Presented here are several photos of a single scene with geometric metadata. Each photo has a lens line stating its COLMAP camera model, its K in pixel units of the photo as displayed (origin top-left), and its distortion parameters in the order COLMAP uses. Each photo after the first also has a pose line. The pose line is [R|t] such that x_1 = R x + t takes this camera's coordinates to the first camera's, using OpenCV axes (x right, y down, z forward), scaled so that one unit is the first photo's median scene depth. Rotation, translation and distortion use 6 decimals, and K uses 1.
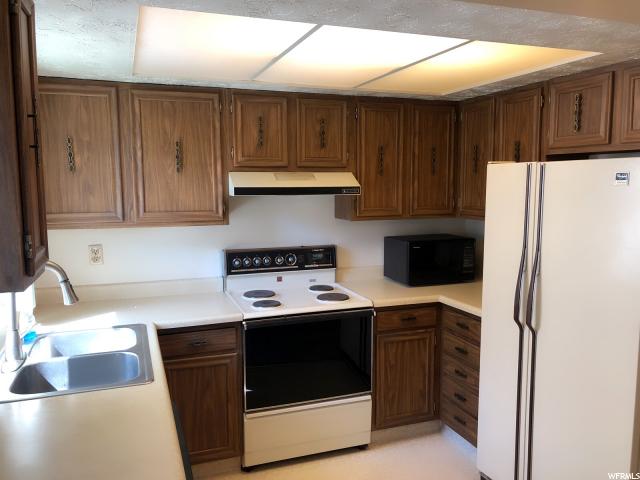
lens RADIAL K [[521.6, 0, 323.7], [0, 521.6, 238.5], [0, 0, 1]] dist [0.041805, -0.060220]
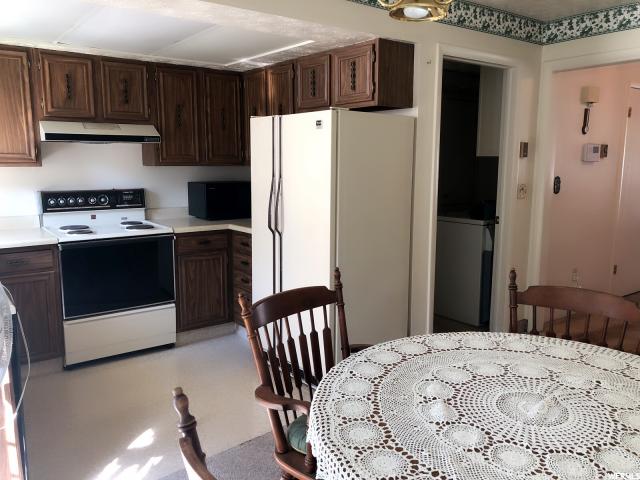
lens RADIAL K [[521.6, 0, 323.7], [0, 521.6, 238.5], [0, 0, 1]] dist [0.041805, -0.060220]
pose [[0.956178, -0.036934, 0.290446, 0.073546], [0.024304, 0.998600, 0.046972, 0.094425], [-0.291775, -0.037855, 0.955738, -0.311199]]
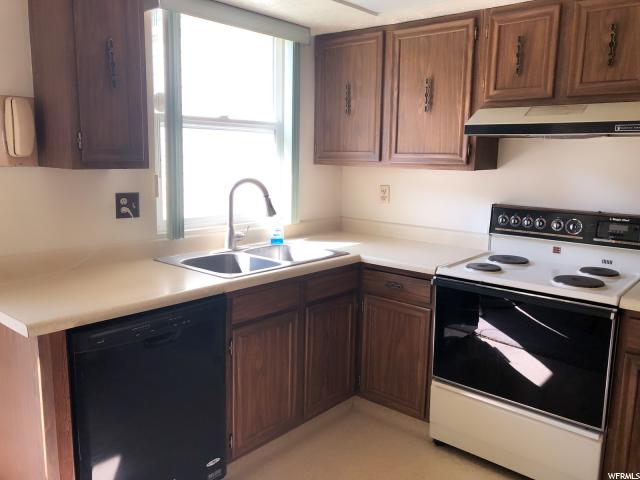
lens RADIAL K [[534.0, 0, 320.0], [0, 534.0, 240.0], [0, 0, 1]] dist [0.013628, 0.008872]
pose [[0.484511, 0.150682, -0.861710, 0.479709], [-0.118059, 0.987305, 0.106263, 0.022987], [0.866782, 0.050247, 0.496149, 0.343646]]
